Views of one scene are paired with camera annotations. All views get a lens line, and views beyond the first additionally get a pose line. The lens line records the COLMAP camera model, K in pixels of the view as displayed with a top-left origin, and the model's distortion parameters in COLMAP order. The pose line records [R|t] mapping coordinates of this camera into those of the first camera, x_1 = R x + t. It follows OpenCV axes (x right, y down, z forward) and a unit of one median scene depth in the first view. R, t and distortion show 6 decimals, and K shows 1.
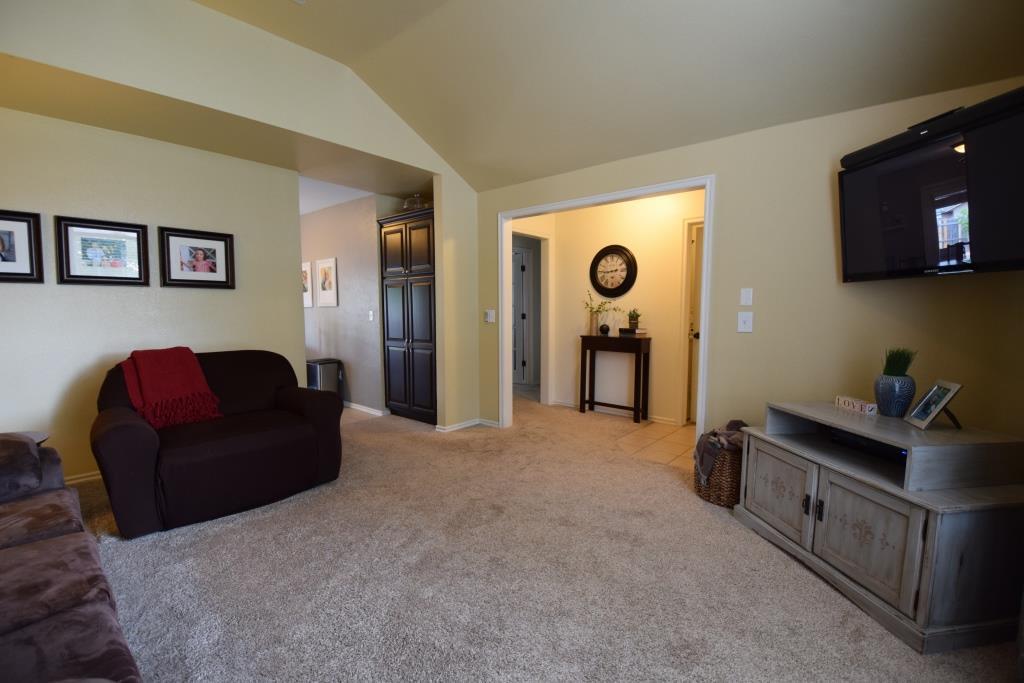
lens RADIAL K [[447.7, 0, 512.7], [0, 447.7, 346.0], [0, 0, 1]] dist [0.002355, -0.011438]
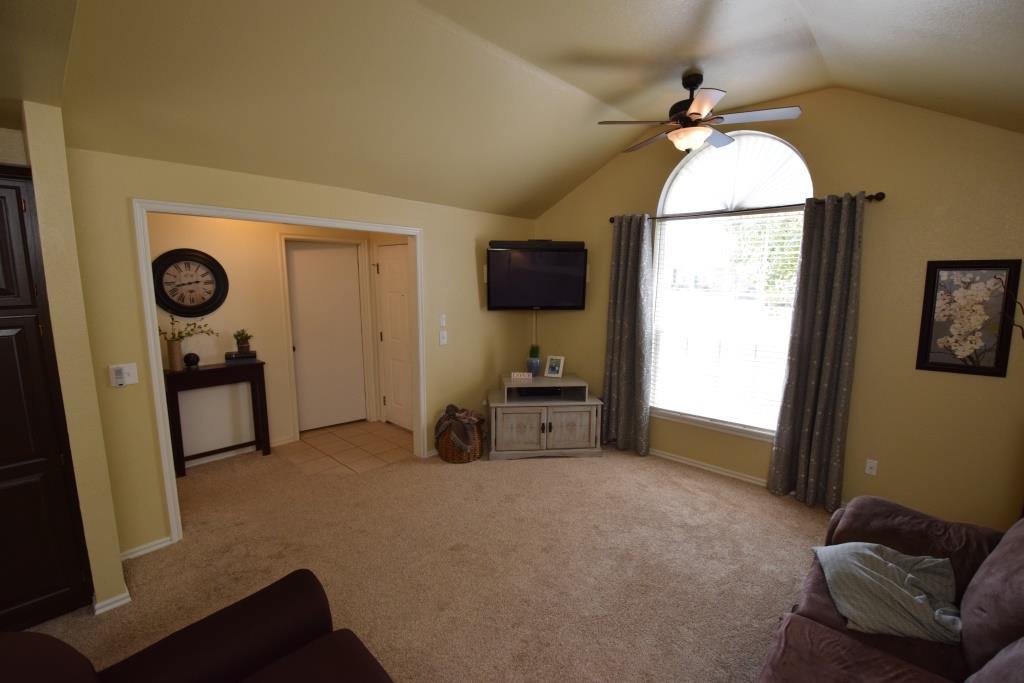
lens RADIAL K [[447.7, 0, 513.8], [0, 447.7, 342.6], [0, 0, 1]] dist [0.002355, -0.011438]
pose [[0.030905, -0.149457, 0.988285, -0.768865], [0.074344, 0.986362, 0.146842, -0.198791], [-0.996754, 0.068935, 0.041595, 0.610186]]
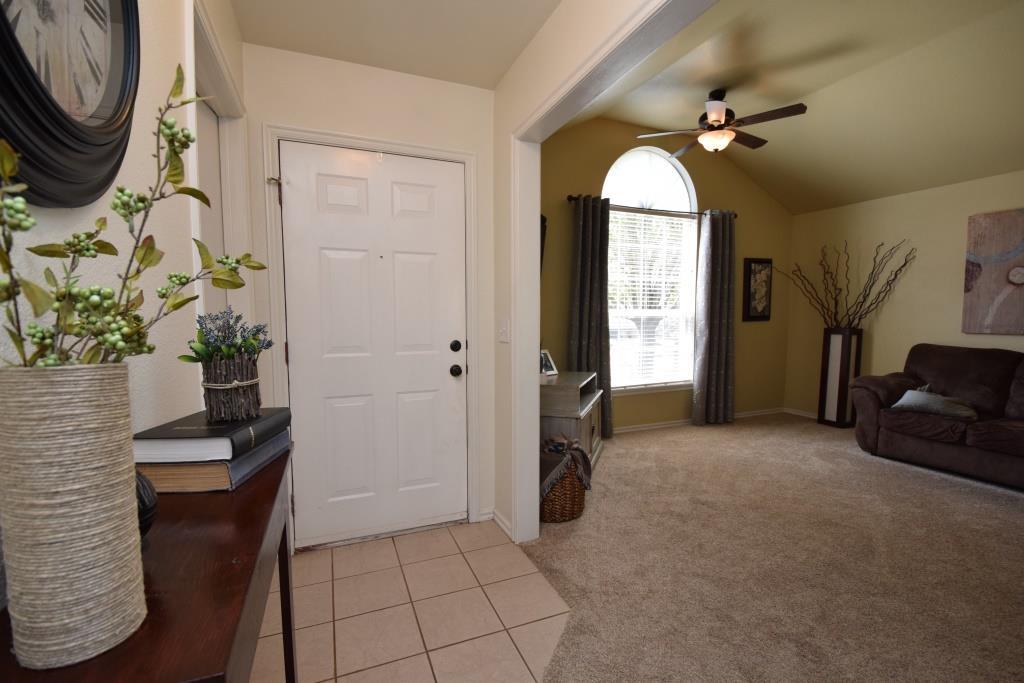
lens RADIAL K [[447.7, 0, 497.4], [0, 447.7, 344.0], [0, 0, 1]] dist [0.002355, -0.011438]
pose [[-0.890950, -0.032327, 0.452950, 0.140422], [0.034725, 0.989692, 0.138937, -0.123424], [-0.452772, 0.139514, -0.880644, 1.531551]]
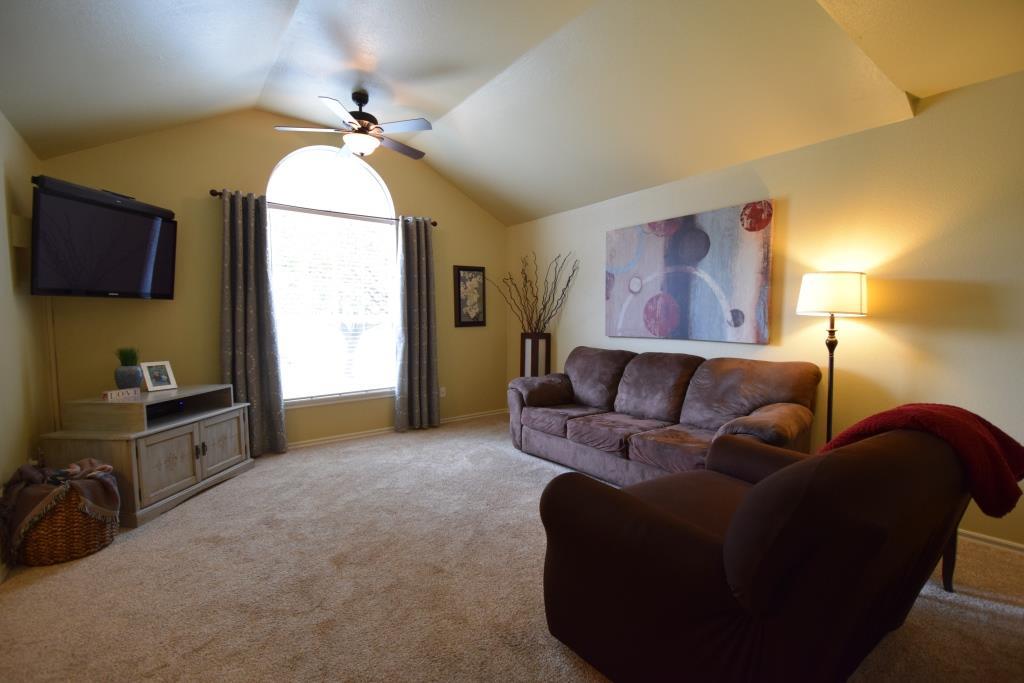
lens RADIAL K [[447.7, 0, 507.4], [0, 447.7, 345.2], [0, 0, 1]] dist [0.002355, -0.011438]
pose [[-0.978858, -0.010844, 0.204254, -0.384548], [0.017337, 0.990602, 0.135675, -0.106521], [-0.203806, 0.136348, -0.969470, 1.300068]]
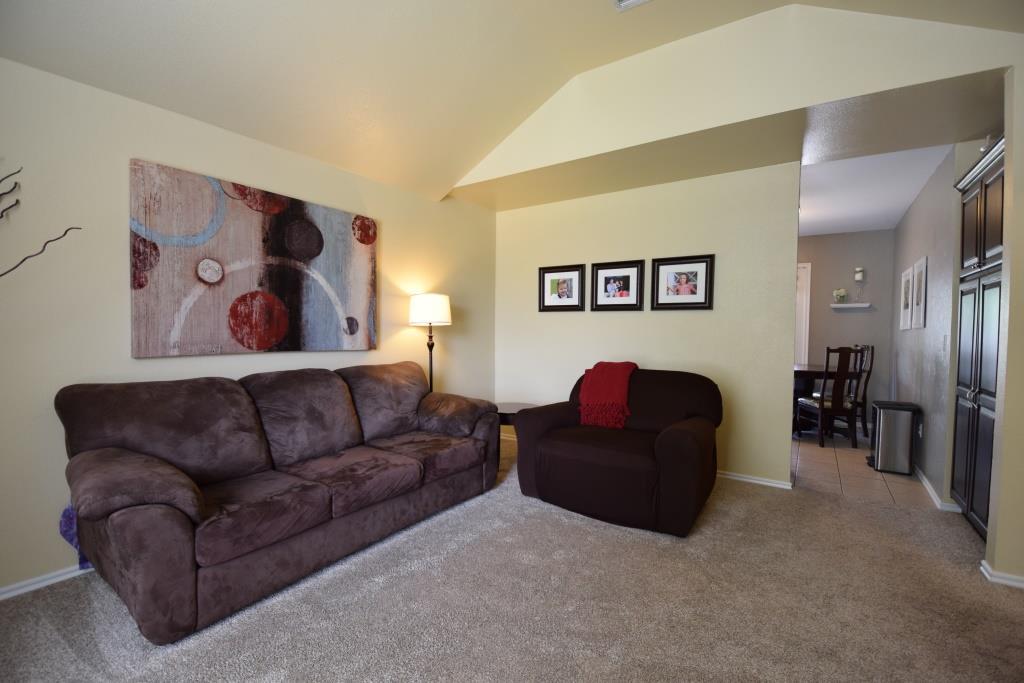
lens RADIAL K [[447.7, 0, 496.8], [0, 447.7, 344.2], [0, 0, 1]] dist [0.002355, -0.011438]
pose [[0.118340, 0.037323, -0.992272, 0.317455], [-0.088742, 0.995692, 0.026868, -0.039806], [0.989000, 0.084877, 0.121142, 0.457921]]
